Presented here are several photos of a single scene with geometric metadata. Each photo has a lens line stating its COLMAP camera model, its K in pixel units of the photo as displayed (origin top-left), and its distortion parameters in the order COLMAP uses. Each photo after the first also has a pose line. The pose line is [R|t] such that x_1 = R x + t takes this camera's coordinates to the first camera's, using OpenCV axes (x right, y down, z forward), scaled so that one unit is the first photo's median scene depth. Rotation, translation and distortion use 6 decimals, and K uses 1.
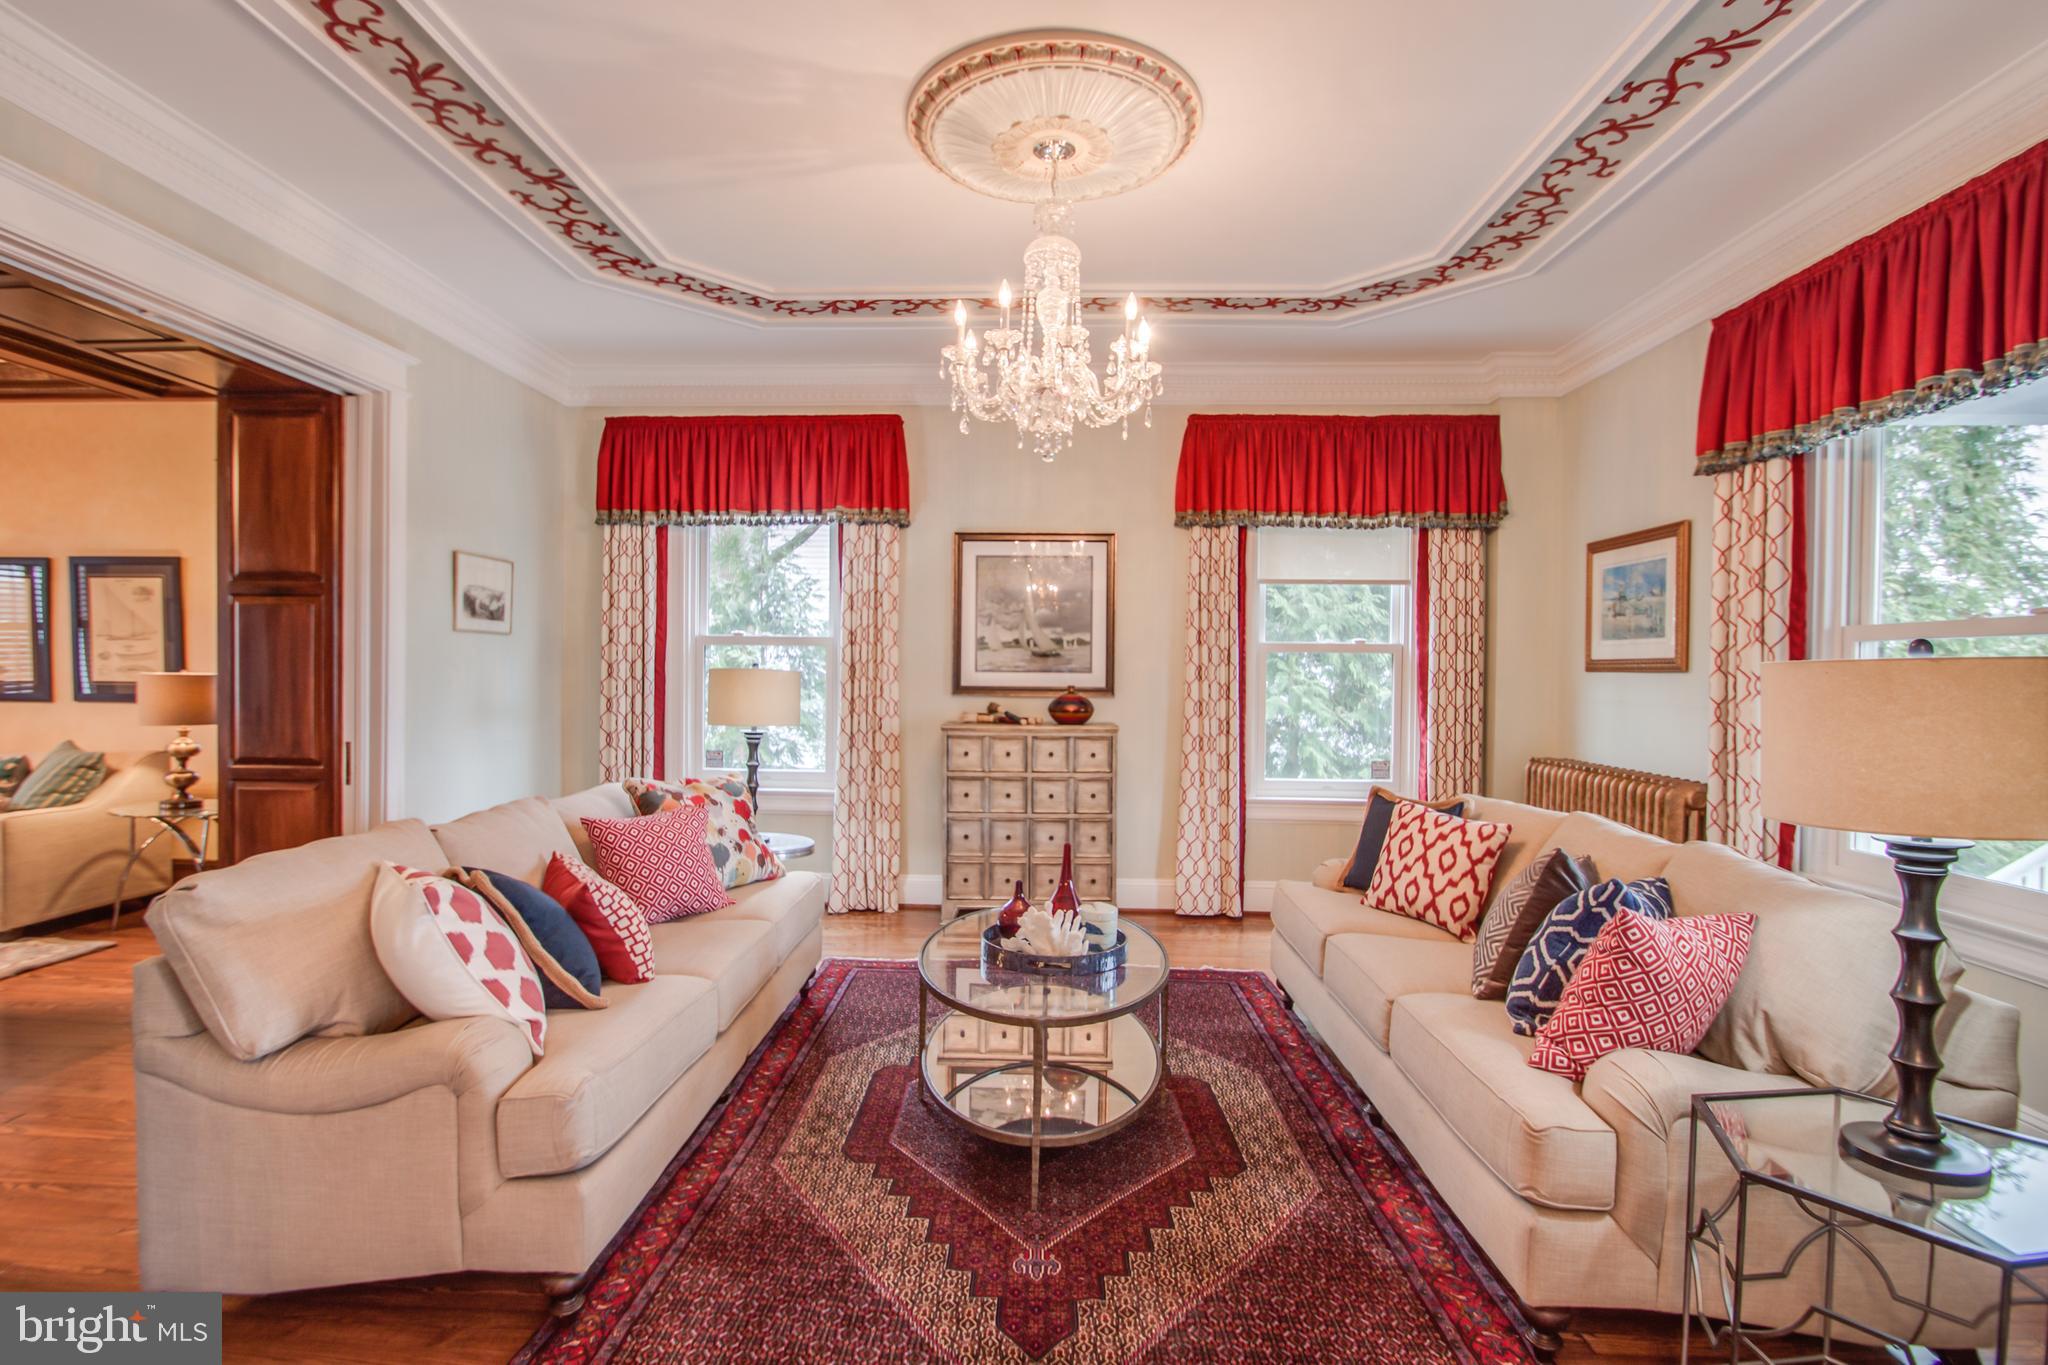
lens RADIAL K [[1103.6, 0, 1020.7], [0, 1103.6, 685.0], [0, 0, 1]] dist [-0.000276, 0.000029]
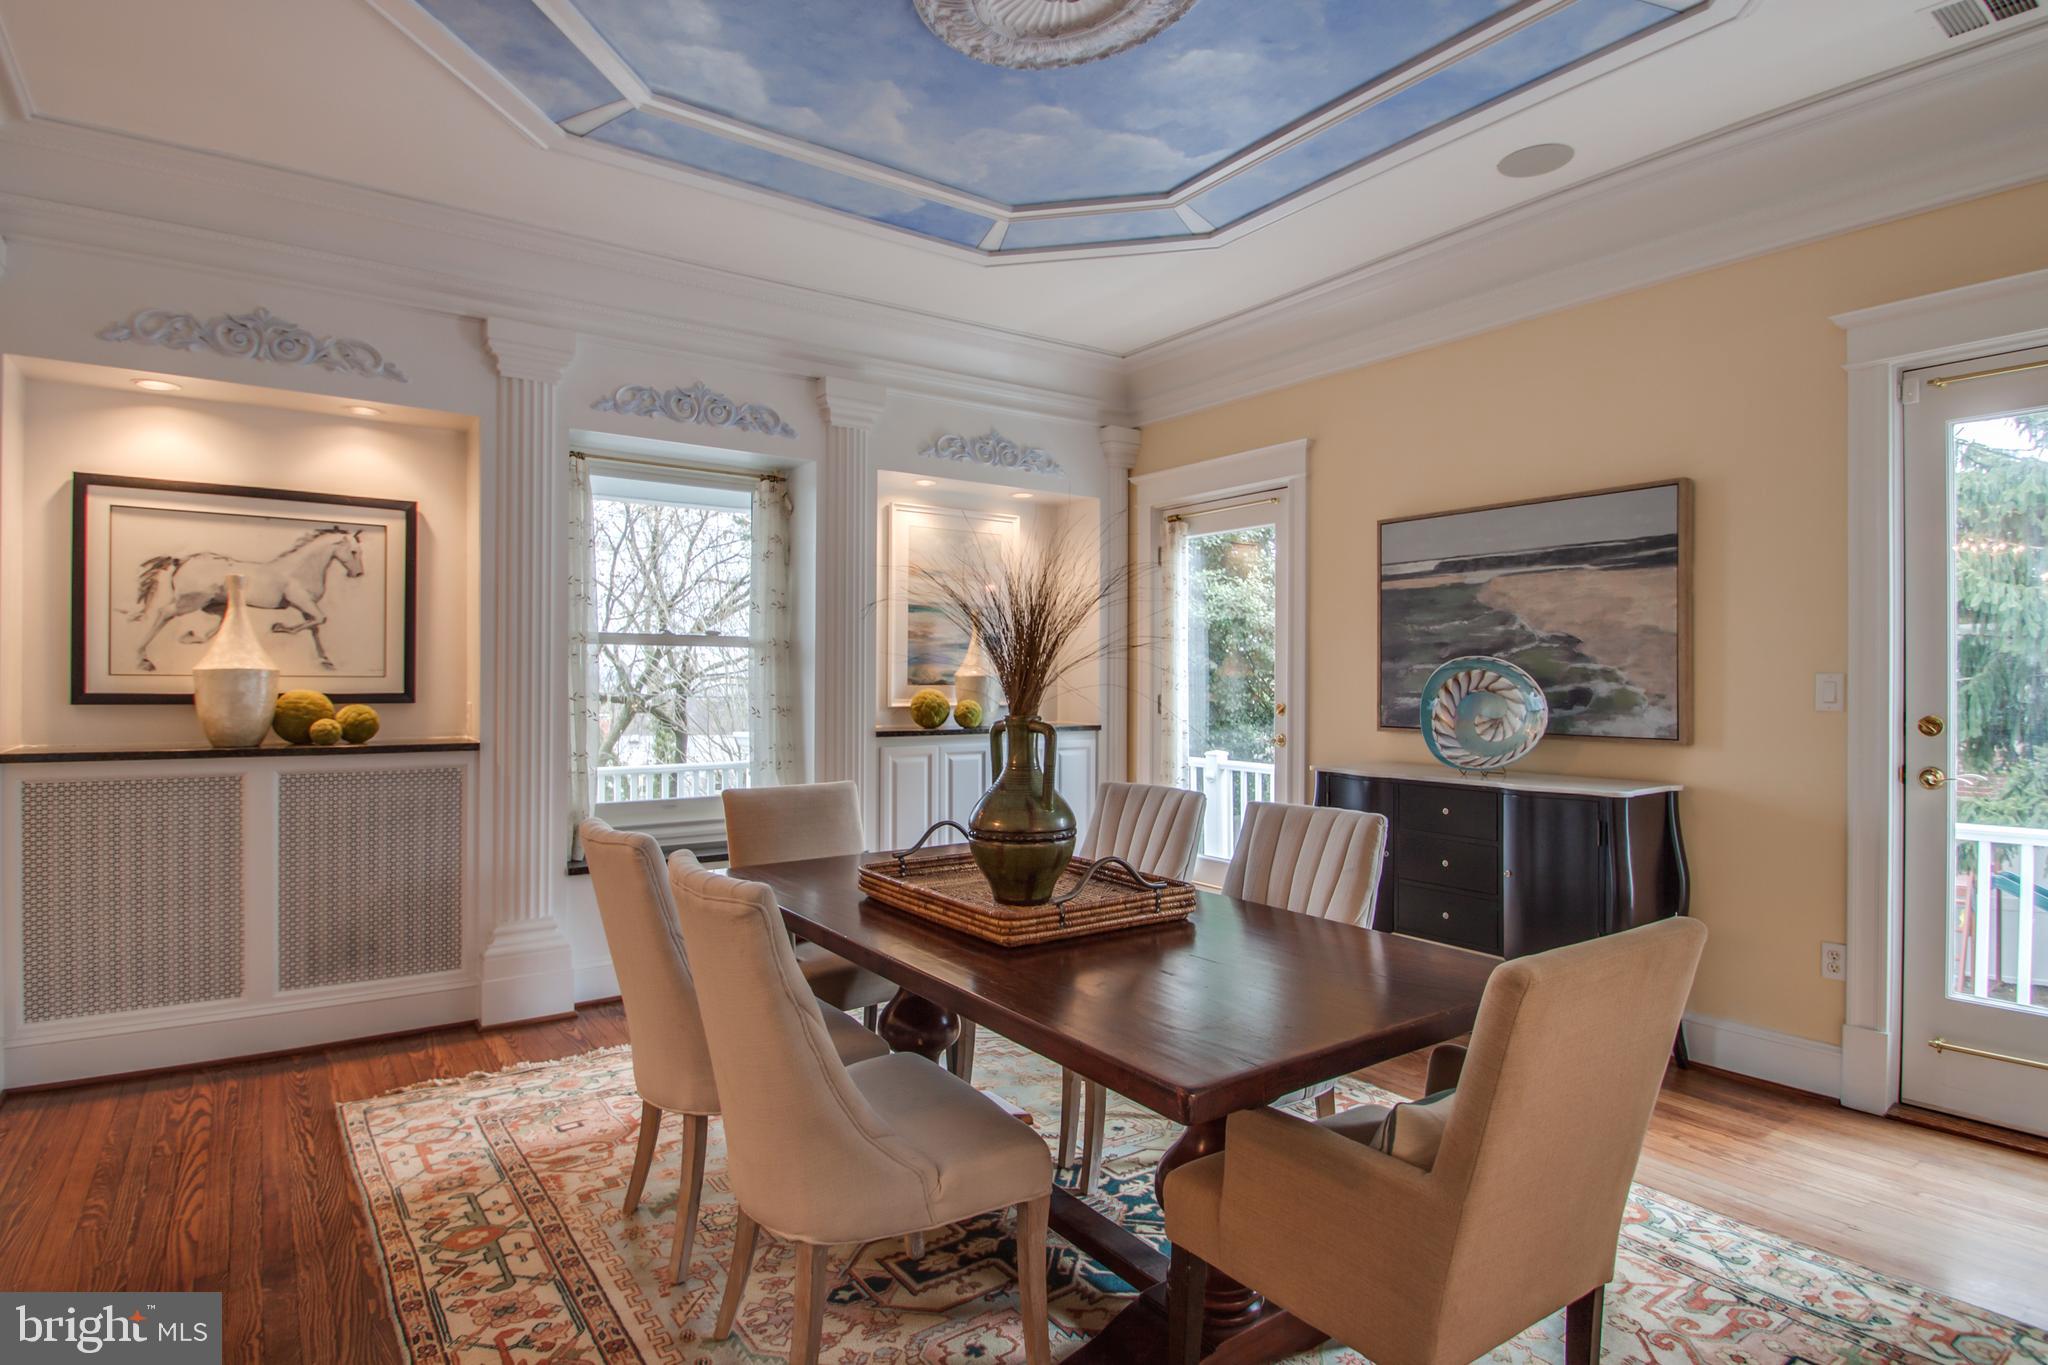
lens RADIAL K [[1103.6, 0, 1022.2], [0, 1103.6, 681.1], [0, 0, 1]] dist [-0.000276, 0.000029]
pose [[0.796015, -0.003513, 0.605266, -0.004366], [0.007116, 0.999968, -0.003555, 0.000835], [-0.605235, 0.007137, 0.796015, 0.256721]]
